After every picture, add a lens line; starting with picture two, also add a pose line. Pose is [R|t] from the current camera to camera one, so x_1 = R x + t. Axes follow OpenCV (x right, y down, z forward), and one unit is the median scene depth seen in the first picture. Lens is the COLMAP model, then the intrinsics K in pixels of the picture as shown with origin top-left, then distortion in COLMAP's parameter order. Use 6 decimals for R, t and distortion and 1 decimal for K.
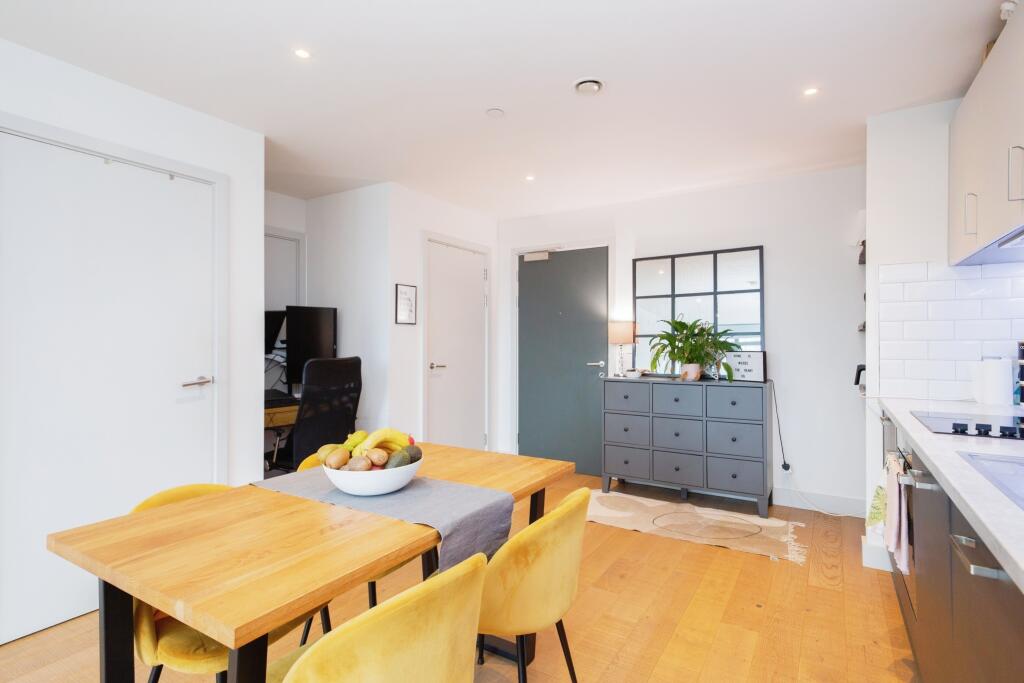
lens RADIAL K [[507.8, 0, 511.9], [0, 507.8, 335.3], [0, 0, 1]] dist [0.007134, -0.003857]
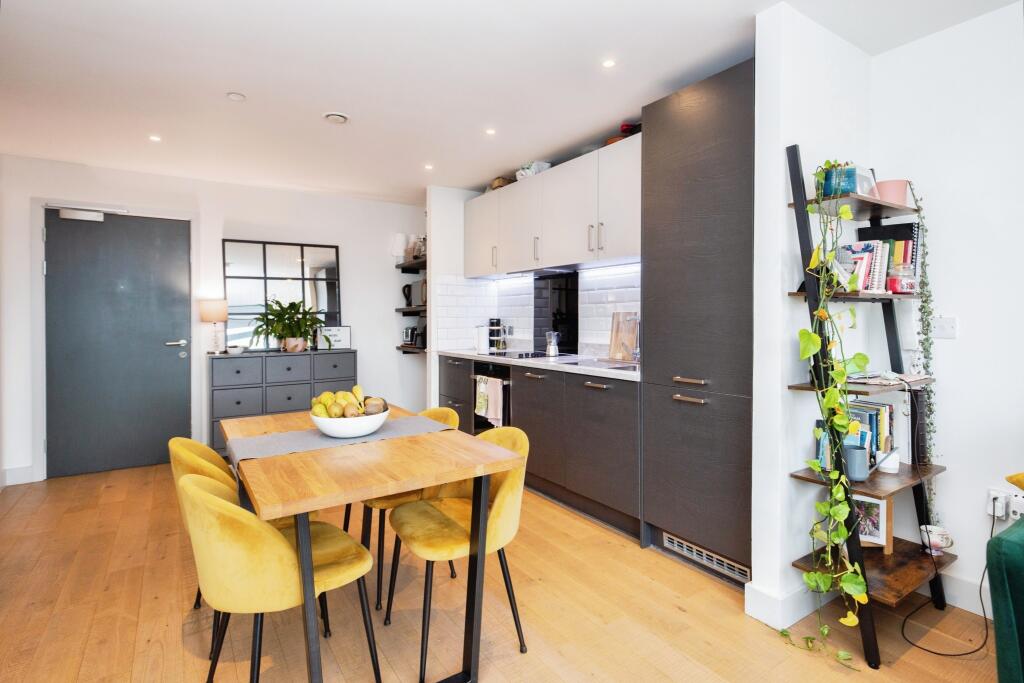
lens RADIAL K [[507.8, 0, 511.3], [0, 507.8, 324.9], [0, 0, 1]] dist [0.007134, -0.003857]
pose [[0.416928, -0.013383, 0.908841, -0.502329], [-0.005578, 0.999835, 0.017281, 0.002587], [-0.908922, -0.012275, 0.416785, 0.041344]]
